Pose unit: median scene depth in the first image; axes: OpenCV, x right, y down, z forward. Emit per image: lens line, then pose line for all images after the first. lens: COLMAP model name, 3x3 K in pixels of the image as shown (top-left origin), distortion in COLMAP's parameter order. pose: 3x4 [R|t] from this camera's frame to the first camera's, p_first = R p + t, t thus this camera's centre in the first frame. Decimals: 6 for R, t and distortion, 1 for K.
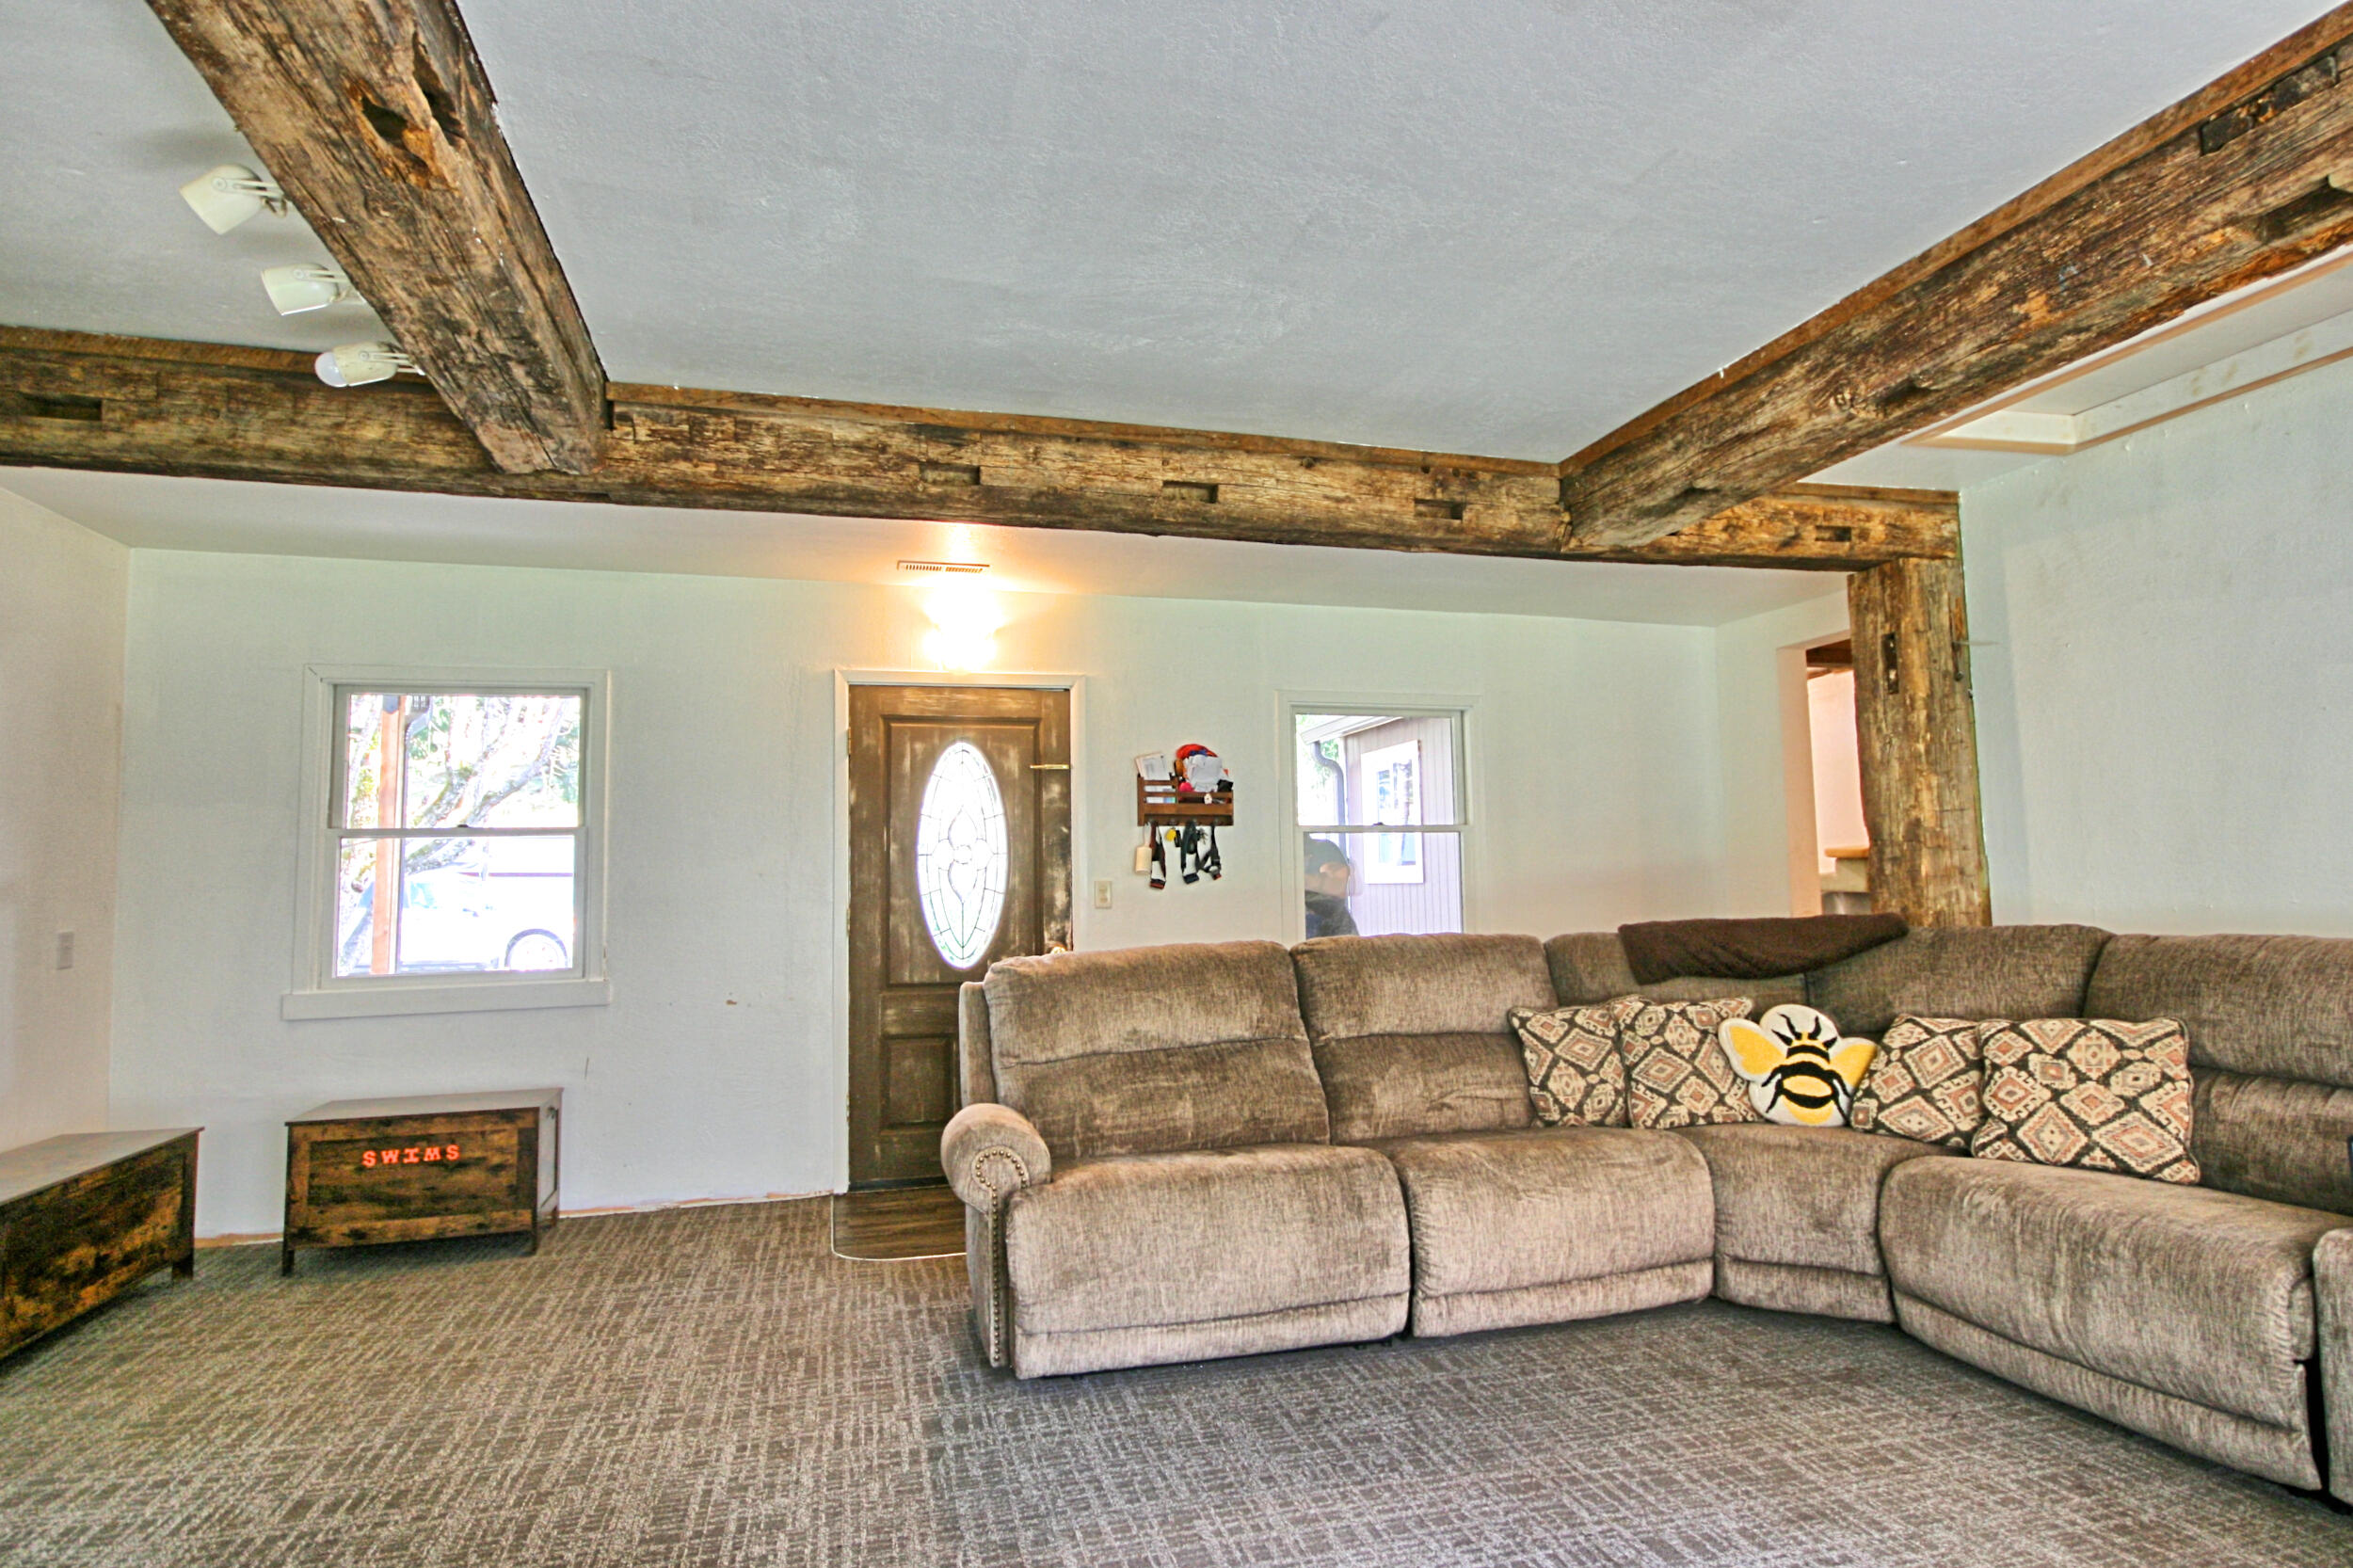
lens RADIAL K [[1239.8, 0, 1182.2], [0, 1239.8, 776.8], [0, 0, 1]] dist [-0.005282, -0.001991]
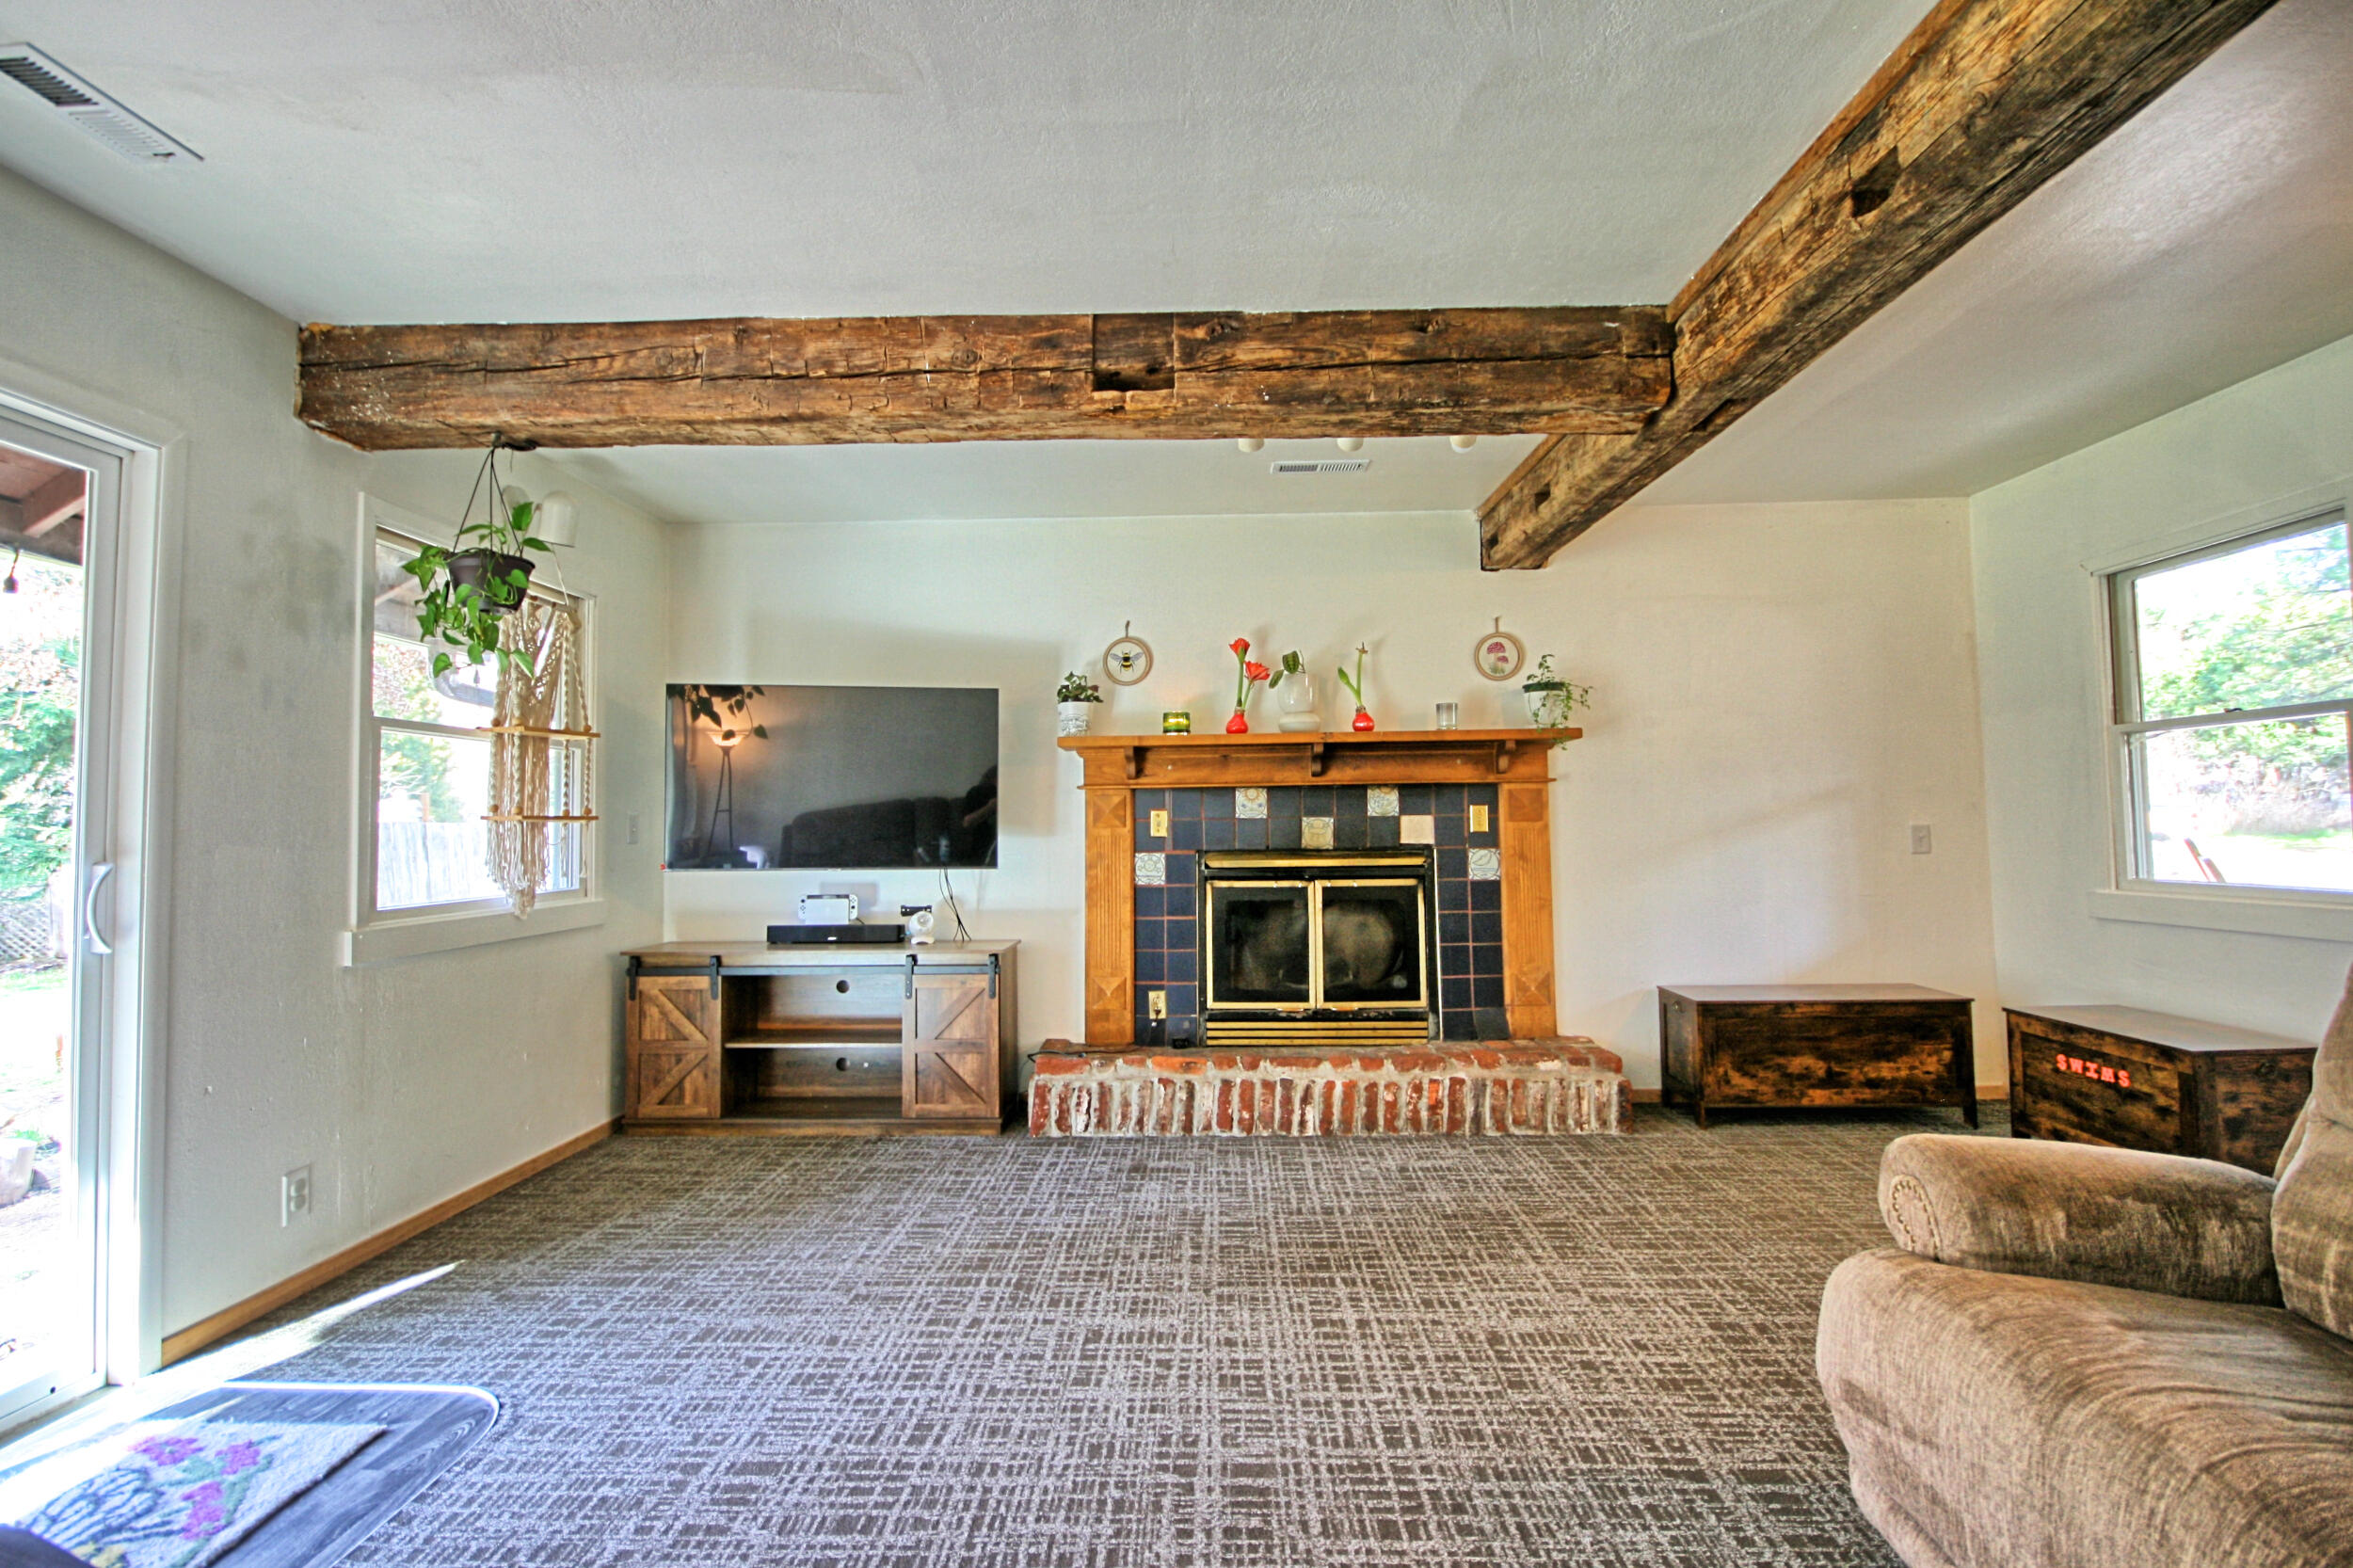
lens RADIAL K [[1124.8, 0, 1174.8], [0, 1124.8, 777.6], [0, 0, 1]] dist [-0.001861, 0.003874]
pose [[-0.293532, -0.013389, -0.955855, 0.414798], [0.098565, 0.994149, -0.044194, 0.055240], [0.950854, -0.107186, -0.290495, 0.625130]]
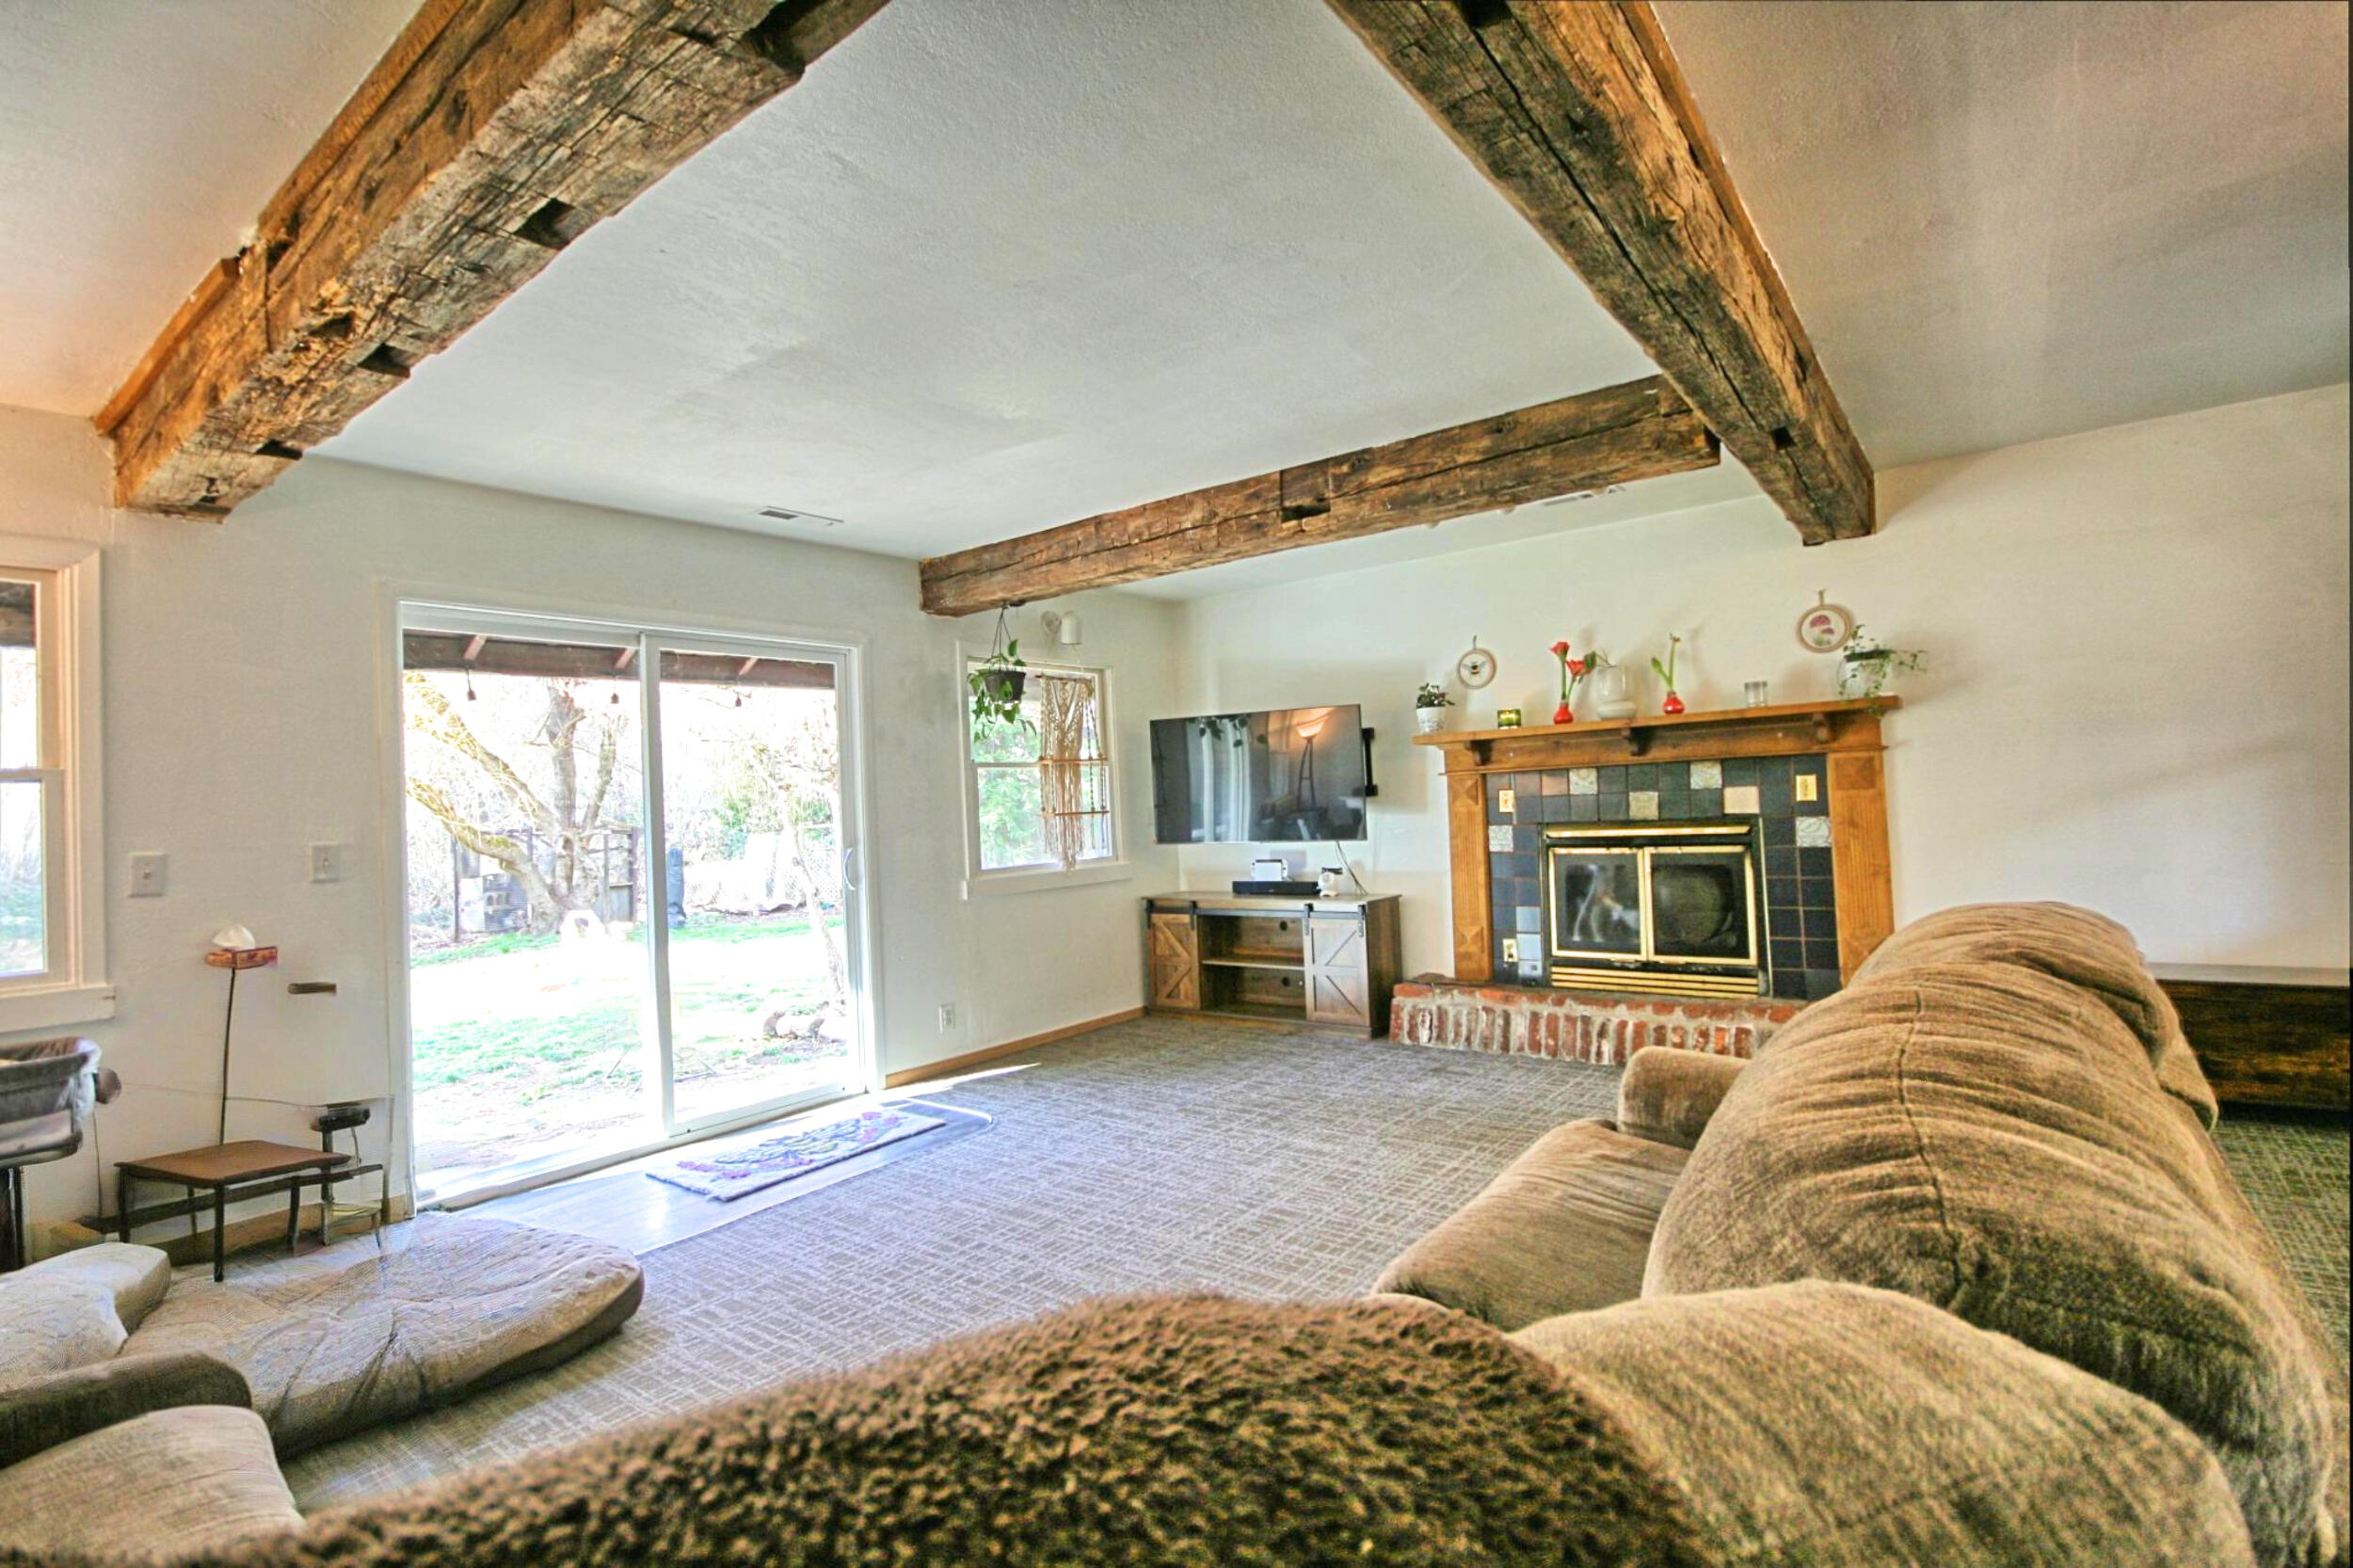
lens RADIAL K [[1124.8, 0, 1190.9], [0, 1124.8, 778.1], [0, 0, 1]] dist [-0.001861, 0.003874]
pose [[-0.796964, 0.048531, -0.602074, 0.463079], [0.116552, 0.990390, -0.074449, 0.078977], [0.592676, -0.129506, -0.794962, 1.142549]]
